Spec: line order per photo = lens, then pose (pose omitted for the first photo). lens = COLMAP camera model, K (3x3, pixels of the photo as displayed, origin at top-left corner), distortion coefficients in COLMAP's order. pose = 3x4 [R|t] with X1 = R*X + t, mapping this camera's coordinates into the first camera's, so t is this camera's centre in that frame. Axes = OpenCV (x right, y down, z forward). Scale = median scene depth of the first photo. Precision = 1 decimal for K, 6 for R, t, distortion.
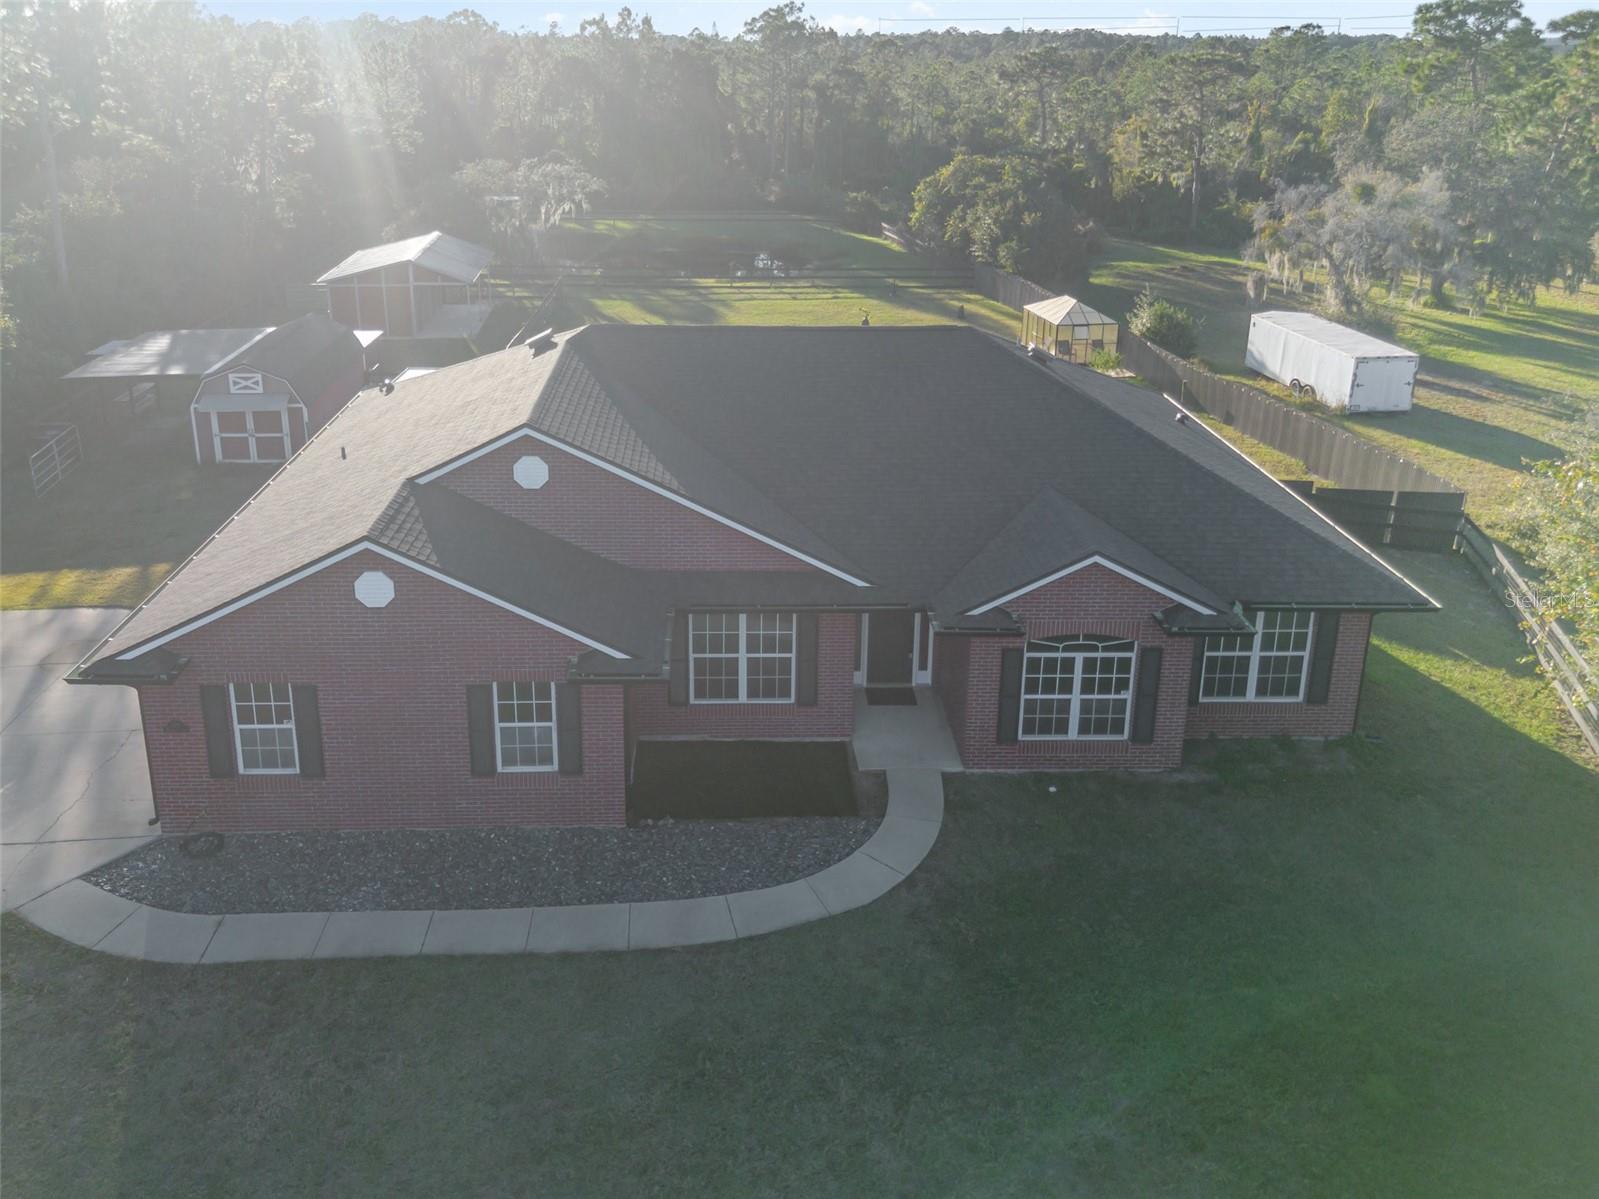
lens RADIAL K [[1191.6, 0, 798.9], [0, 1191.6, 539.5], [0, 0, 1]] dist [0.061456, -0.055768]
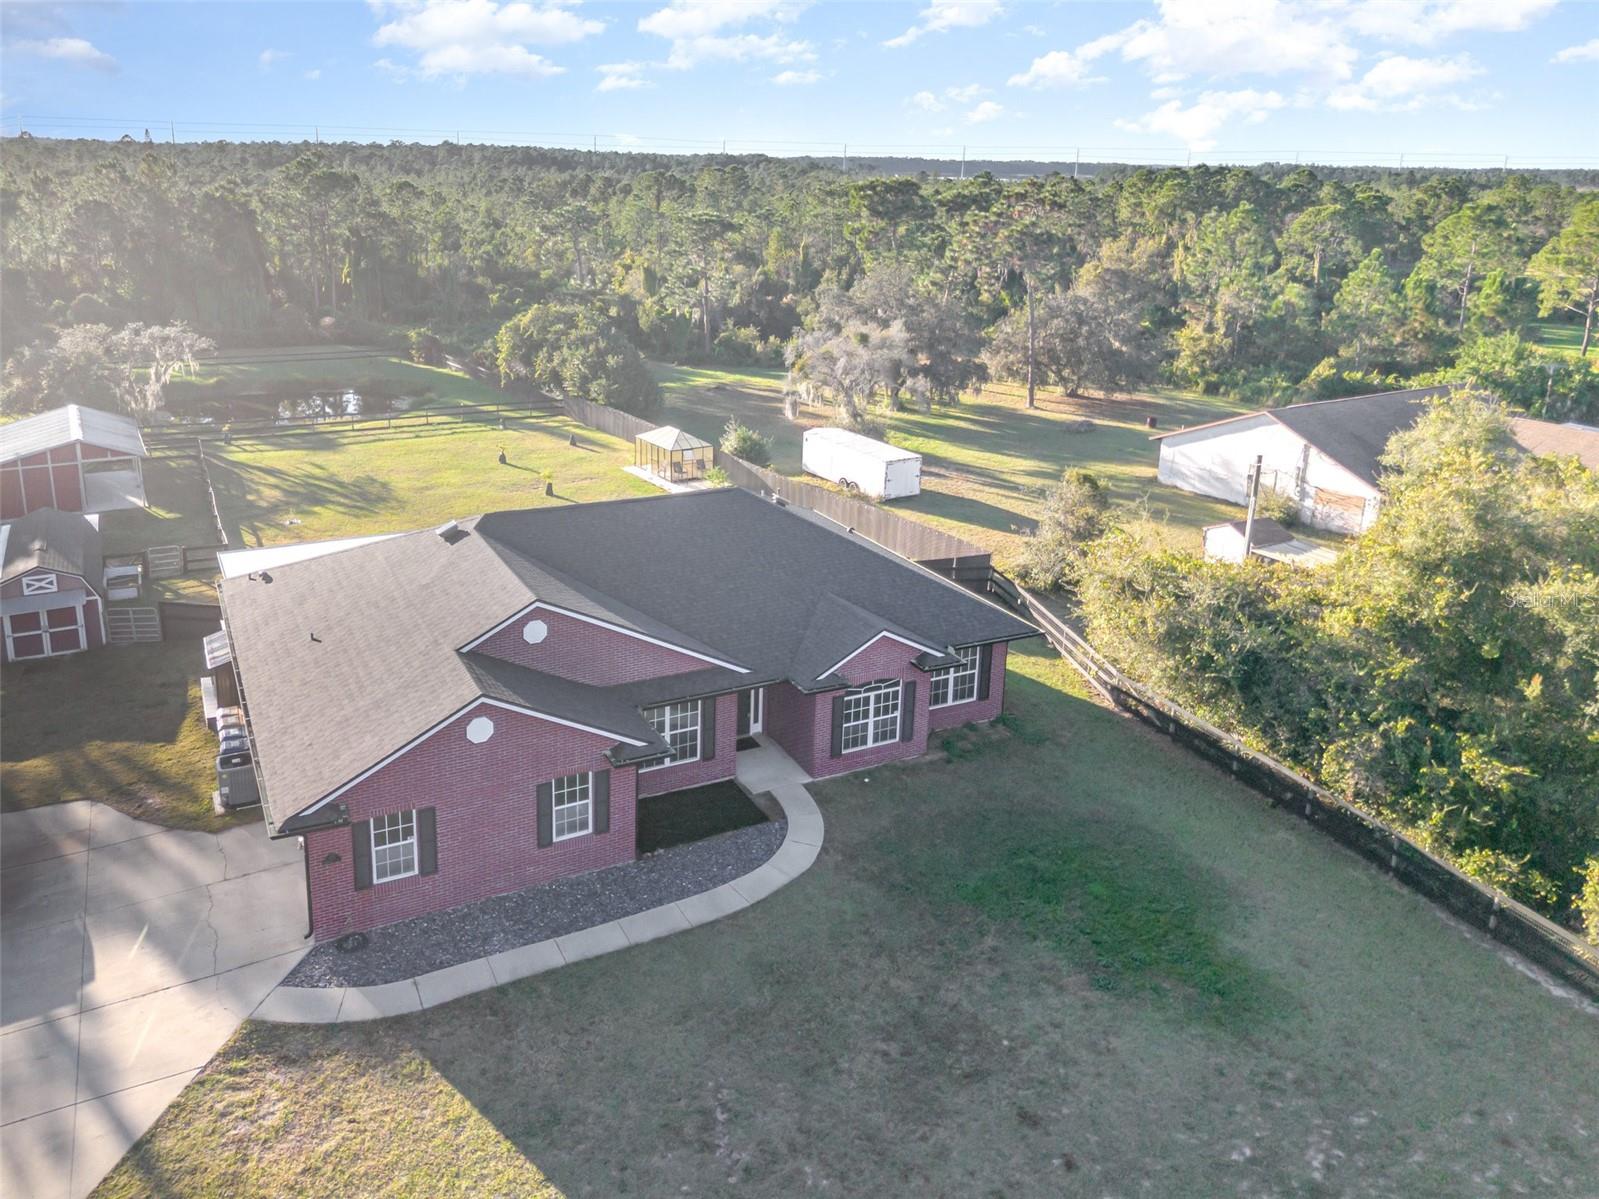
lens RADIAL K [[1086.7, 0, 799.5], [0, 1086.7, 599.5], [0, 0, 1]] dist [0.092106, -0.091565]
pose [[0.902199, -0.134363, 0.409859, -0.392544], [0.138974, 0.990120, 0.018673, -0.062748], [-0.408318, 0.040113, 0.911958, -0.268727]]
